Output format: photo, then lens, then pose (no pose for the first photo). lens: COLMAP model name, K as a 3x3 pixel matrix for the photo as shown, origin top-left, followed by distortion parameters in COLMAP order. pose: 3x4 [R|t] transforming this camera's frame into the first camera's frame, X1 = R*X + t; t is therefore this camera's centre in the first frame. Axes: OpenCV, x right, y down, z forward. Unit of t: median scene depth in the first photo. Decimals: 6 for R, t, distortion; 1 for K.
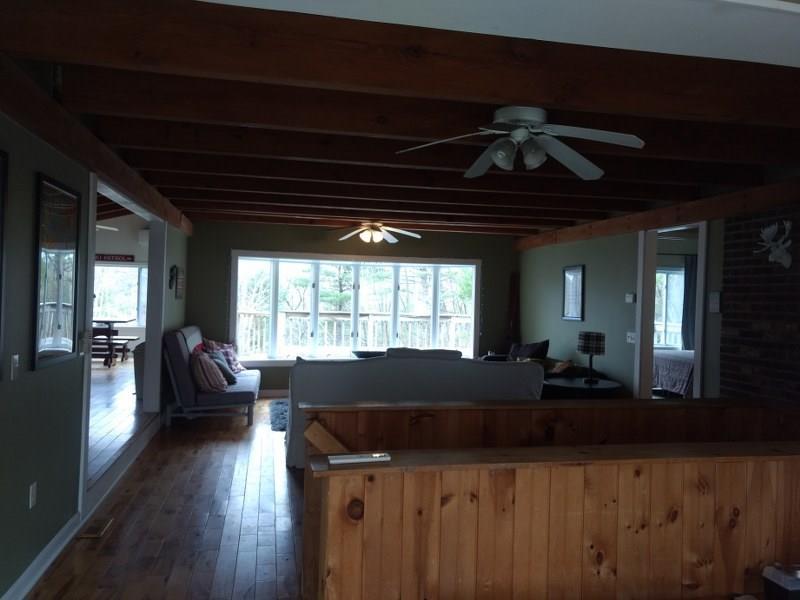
lens RADIAL K [[633.4, 0, 399.7], [0, 633.4, 301.4], [0, 0, 1]] dist [0.006919, 0.039307]
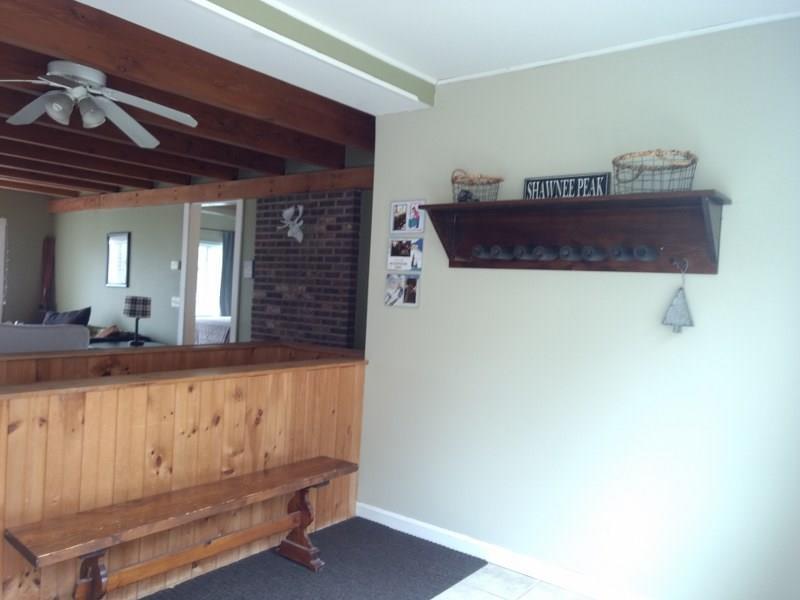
lens RADIAL K [[633.4, 0, 404.0], [0, 633.4, 301.8], [0, 0, 1]] dist [0.006919, 0.039307]
pose [[0.762700, -0.000680, 0.646752, -0.051362], [-0.023240, 0.999325, 0.028457, 0.024323], [-0.646335, -0.036734, 0.762169, -0.098639]]
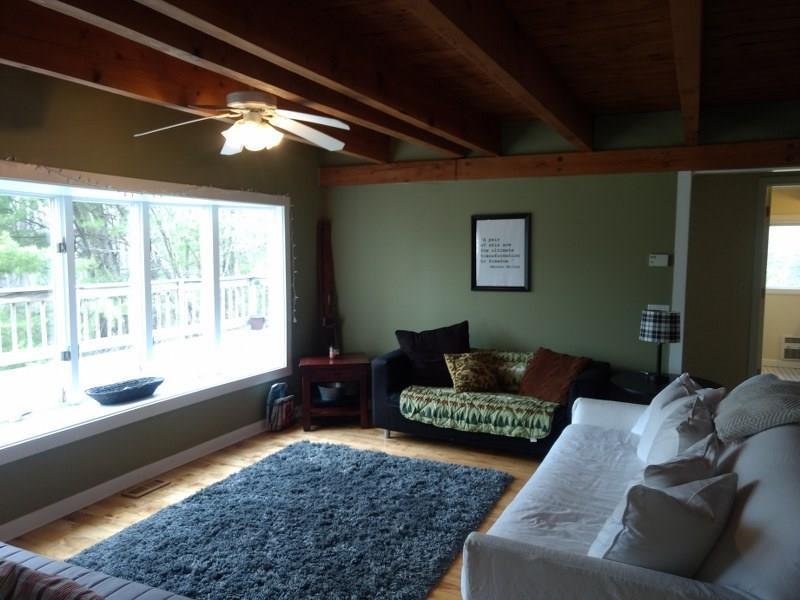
lens RADIAL K [[633.4, 0, 405.3], [0, 633.4, 302.7], [0, 0, 1]] dist [0.006919, 0.039307]
pose [[0.595474, -0.096859, 0.797514, -0.597764], [0.015943, 0.993935, 0.108810, -0.058655], [-0.803216, -0.052079, 0.593407, 1.091290]]
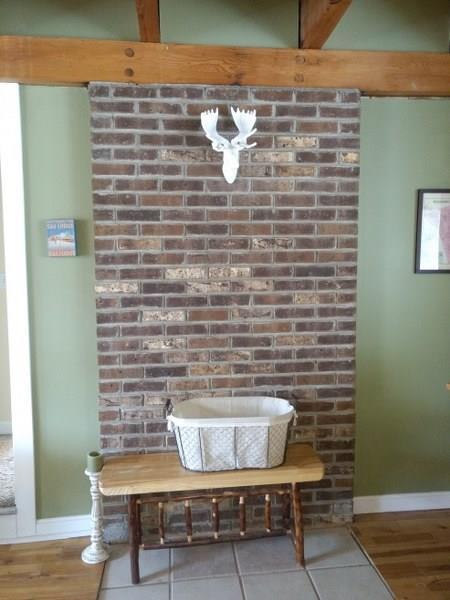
lens RADIAL K [[475.1, 0, 221.7], [0, 475.1, 294.4], [0, 0, 1]] dist [0.006919, 0.039307]
pose [[0.103119, -0.112976, 0.988232, 0.096075], [0.019422, 0.993568, 0.111560, 0.007540], [-0.994479, 0.007690, 0.104649, 0.909446]]
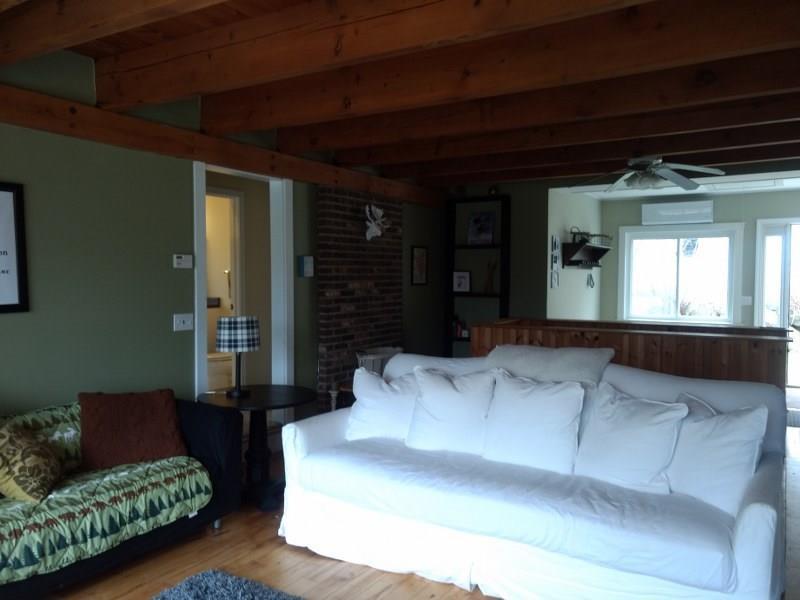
lens RADIAL K [[633.4, 0, 404.6], [0, 633.4, 300.5], [0, 0, 1]] dist [0.006919, 0.039307]
pose [[-0.730738, -0.063098, 0.679736, -0.342575], [-0.019822, 0.997261, 0.071264, -0.021675], [-0.682370, 0.038602, -0.729987, 1.826533]]
